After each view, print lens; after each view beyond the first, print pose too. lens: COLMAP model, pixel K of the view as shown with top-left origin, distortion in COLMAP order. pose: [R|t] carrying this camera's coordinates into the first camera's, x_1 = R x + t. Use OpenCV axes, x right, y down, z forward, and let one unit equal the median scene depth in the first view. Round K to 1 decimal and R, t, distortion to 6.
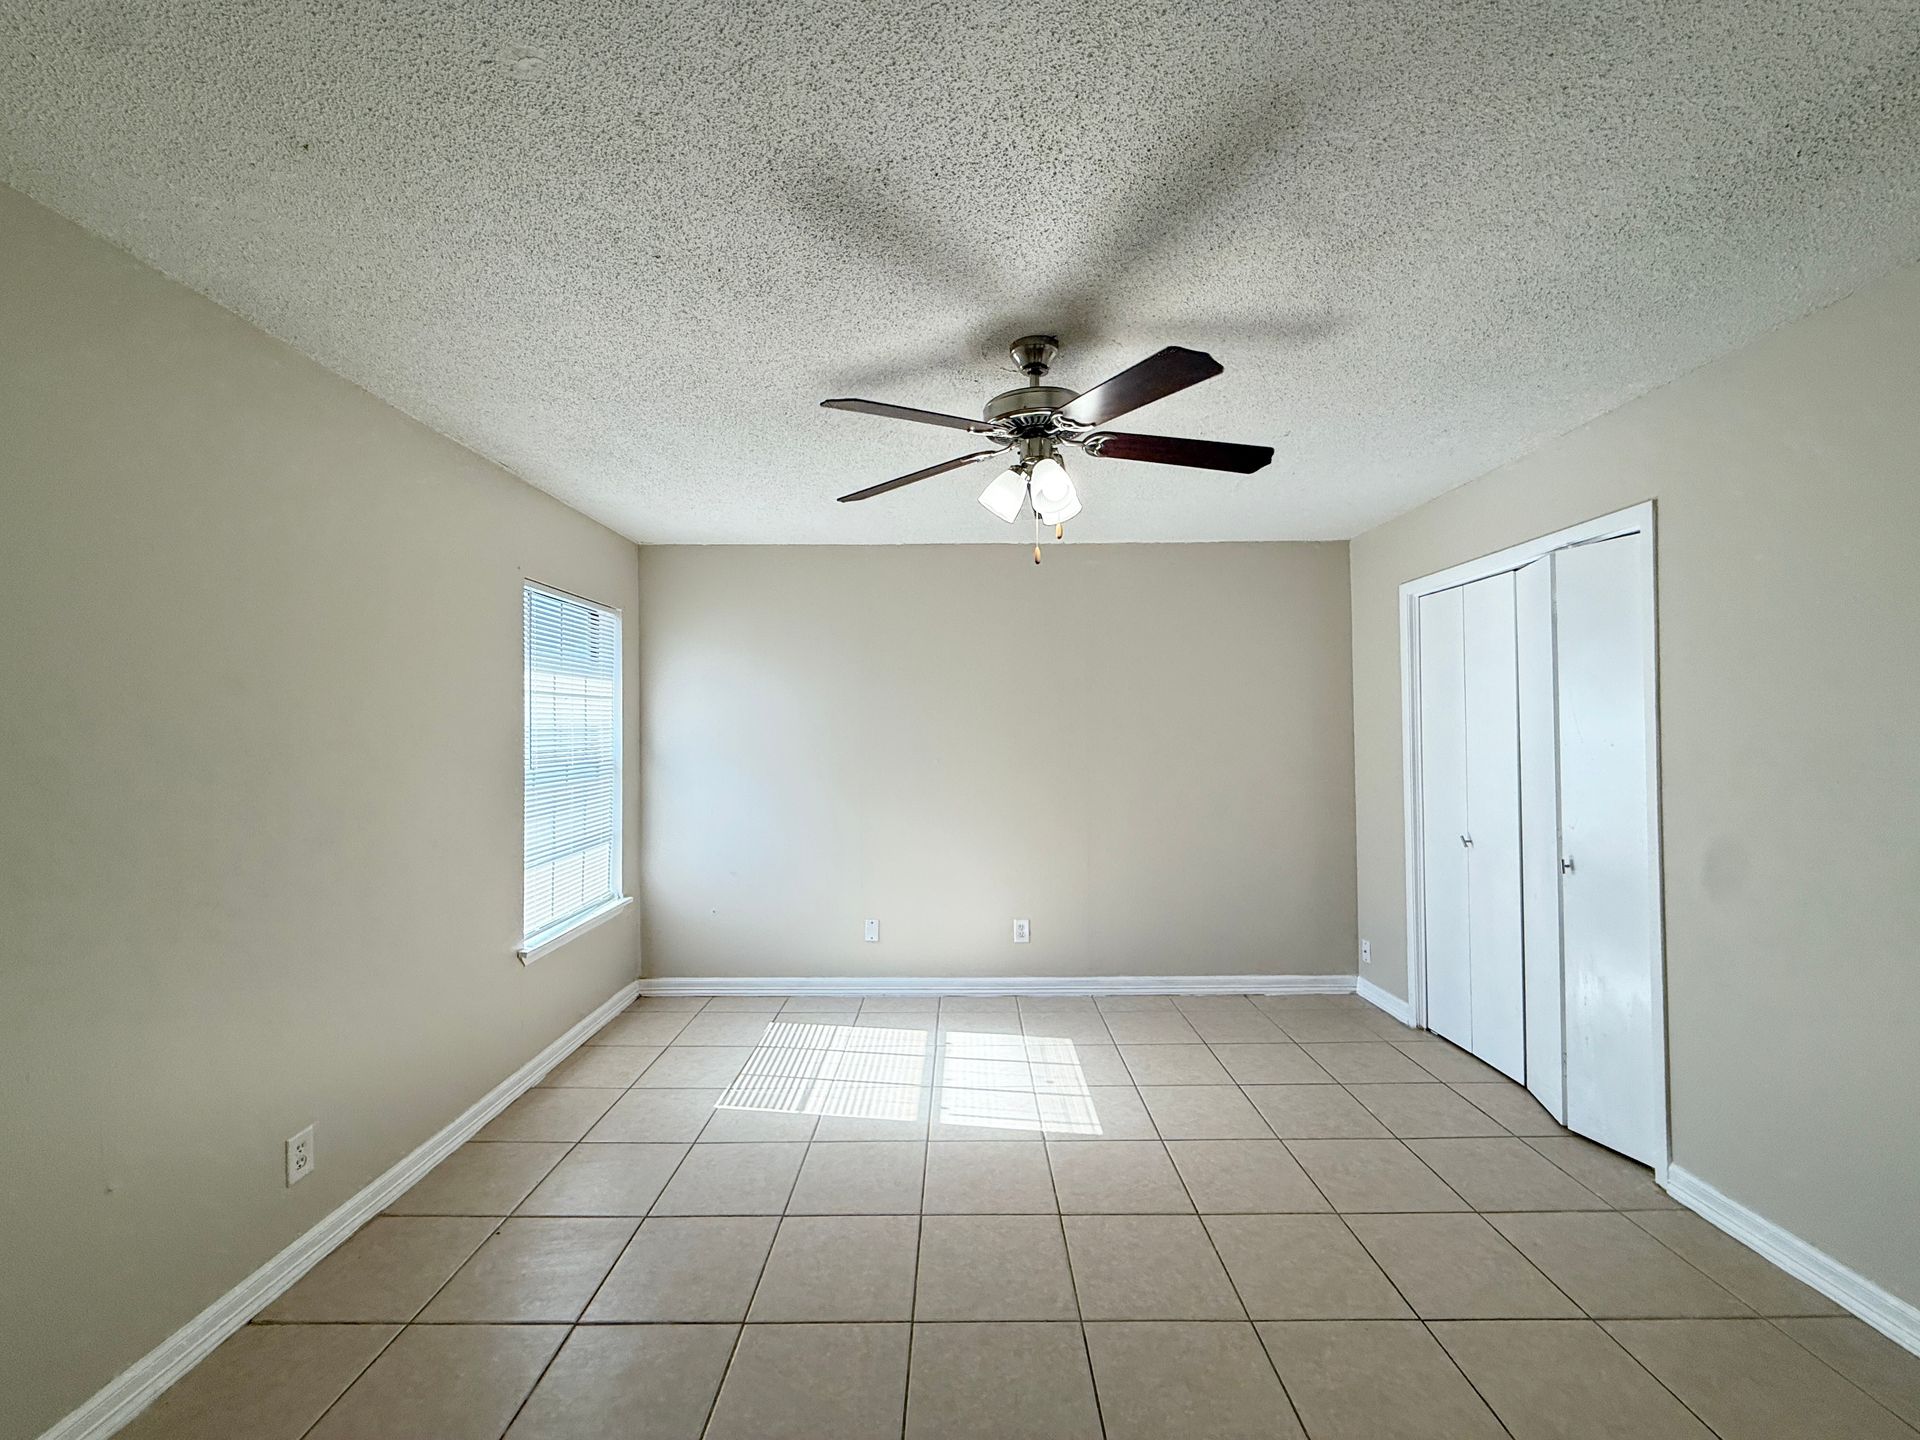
lens RADIAL K [[760.7, 0, 962.3], [0, 760.7, 718.5], [0, 0, 1]] dist [-0.000476, 0.000163]
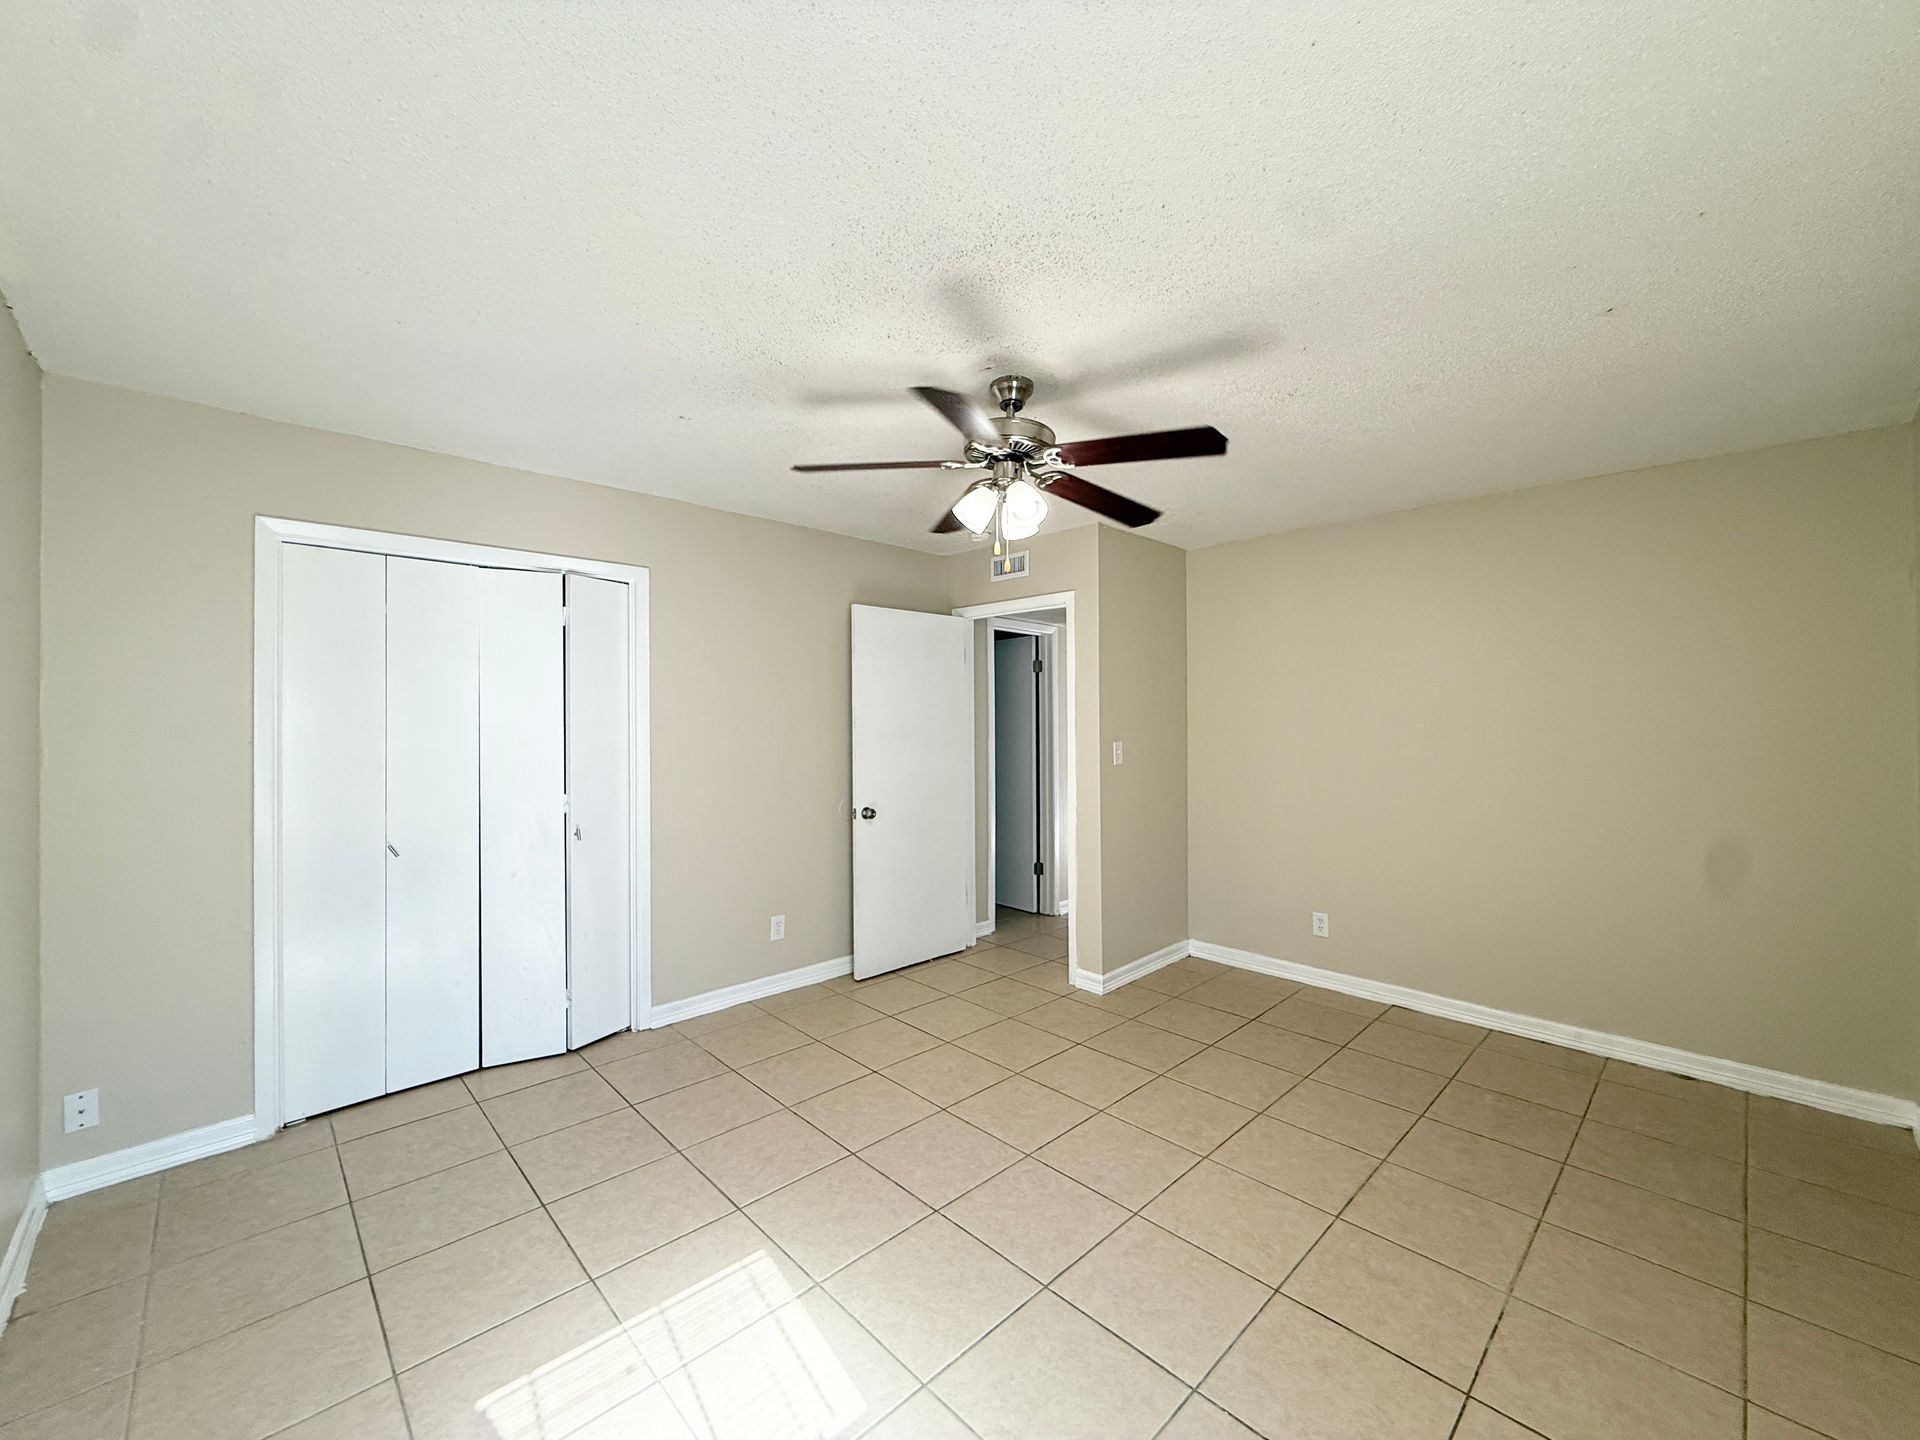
lens RADIAL K [[760.7, 0, 962.3], [0, 760.7, 718.5], [0, 0, 1]] dist [-0.000476, 0.000163]
pose [[-0.696293, 0.007850, 0.717715, -0.453258], [-0.004986, 0.999863, -0.015773, 0.025554], [-0.717741, -0.014561, -0.696158, 1.254696]]
